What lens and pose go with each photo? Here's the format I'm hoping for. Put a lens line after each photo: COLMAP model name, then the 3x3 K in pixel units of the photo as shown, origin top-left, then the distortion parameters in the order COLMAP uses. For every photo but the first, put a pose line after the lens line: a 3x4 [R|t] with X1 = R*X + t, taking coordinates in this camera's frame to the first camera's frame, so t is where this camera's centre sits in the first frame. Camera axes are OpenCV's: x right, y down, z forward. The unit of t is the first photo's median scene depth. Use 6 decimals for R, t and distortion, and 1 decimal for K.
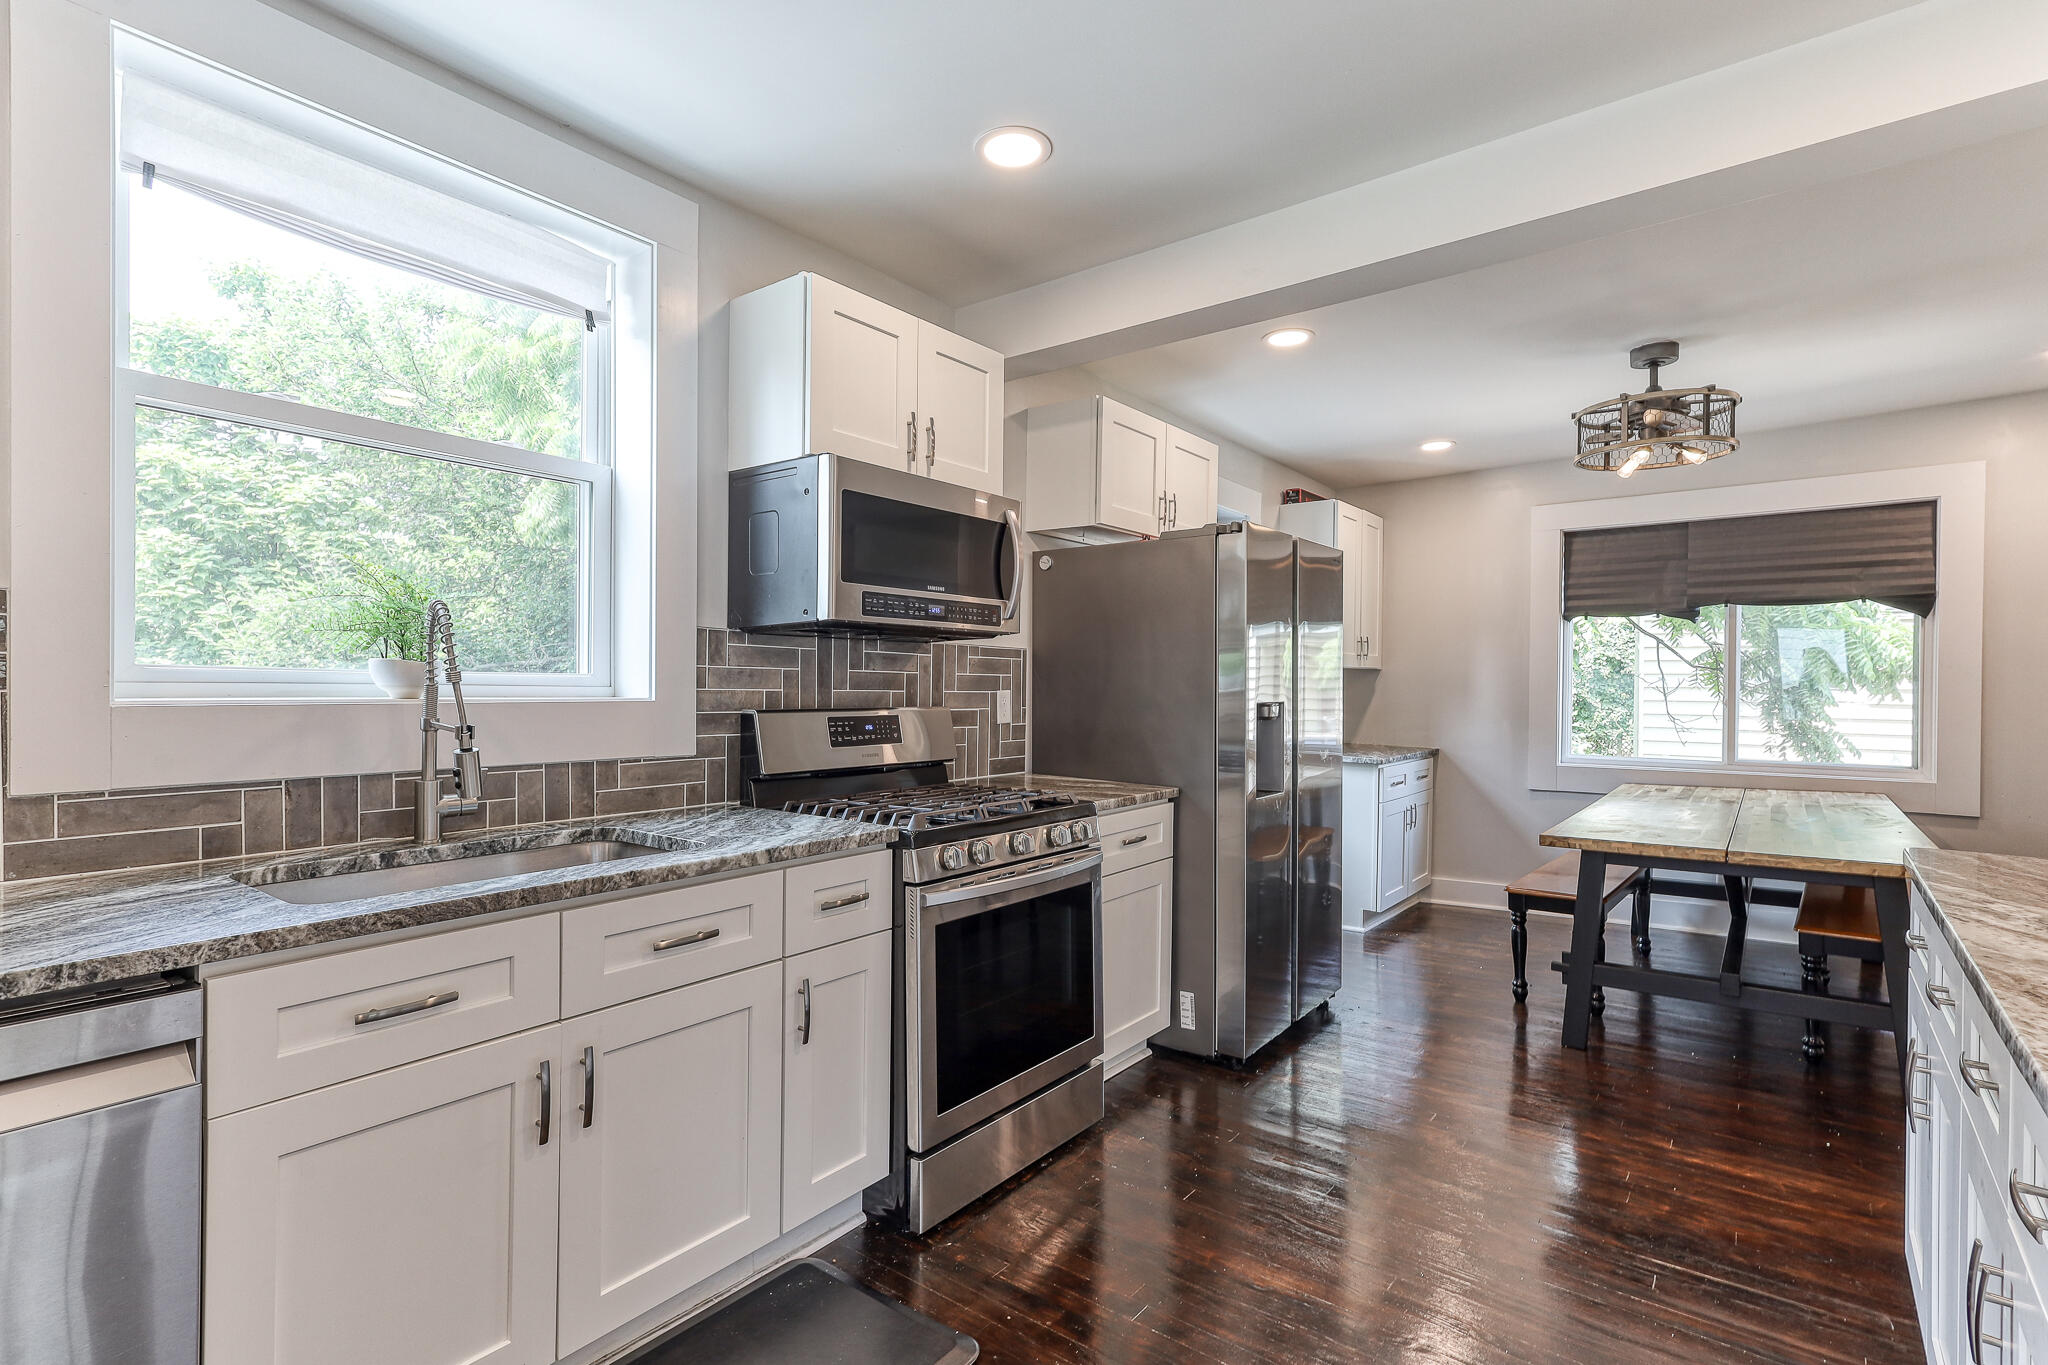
lens RADIAL K [[964.0, 0, 1049.1], [0, 964.0, 681.7], [0, 0, 1]] dist [0.000098, 0.004172]
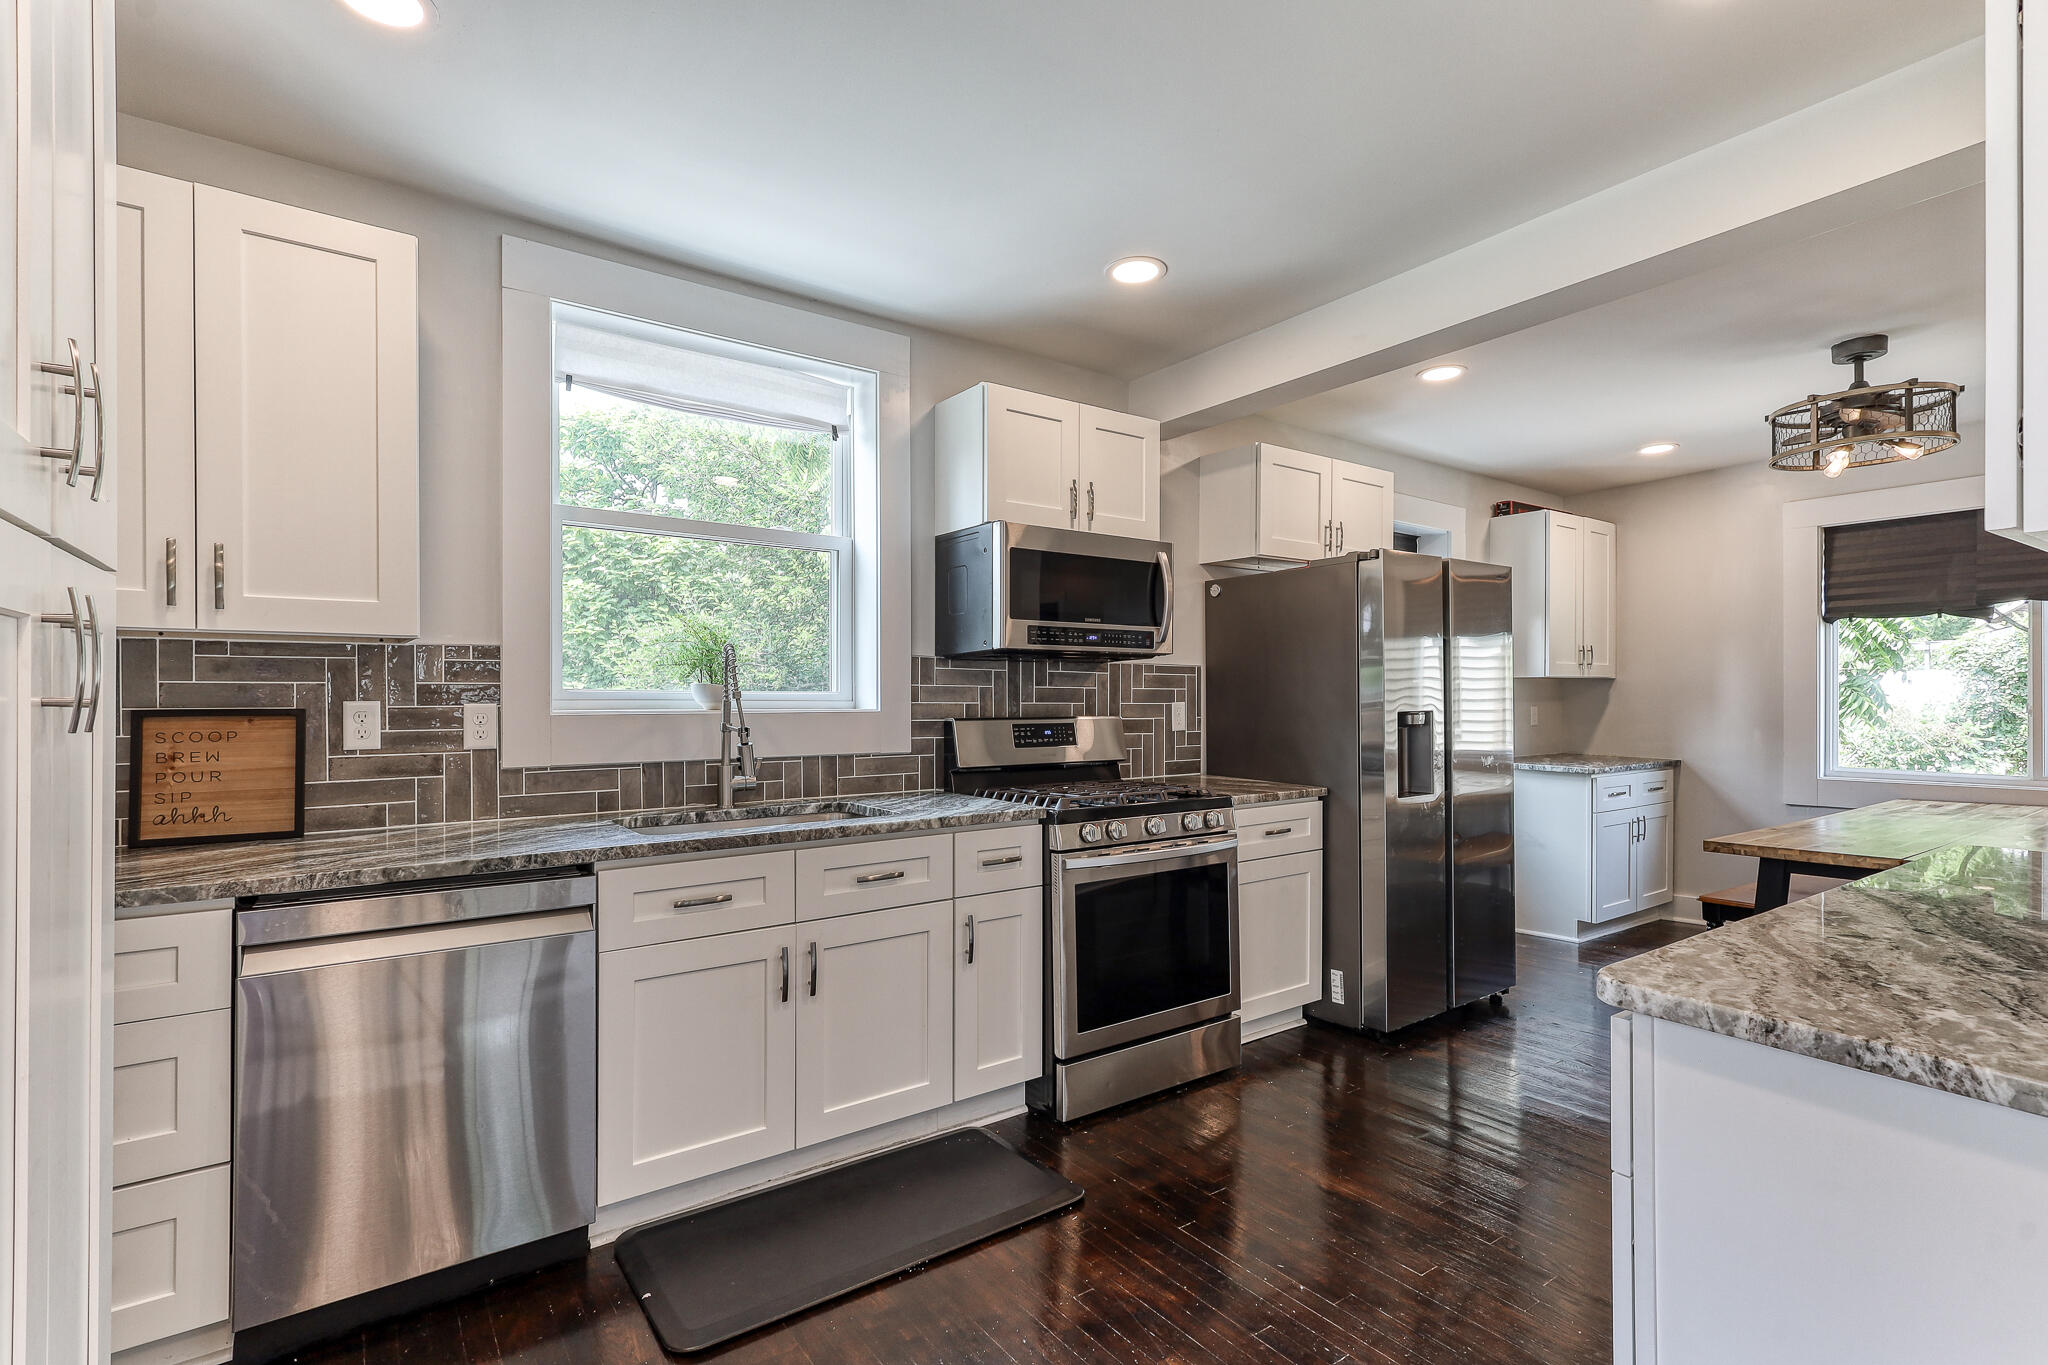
lens RADIAL K [[968.6, 0, 1082.8], [0, 968.6, 686.0], [0, 0, 1]] dist [0.001047, 0.000356]
pose [[0.965801, -0.011992, -0.259006, 0.176998], [0.009532, 0.999897, -0.010753, 0.001201], [0.259108, 0.007916, 0.965816, -0.190656]]
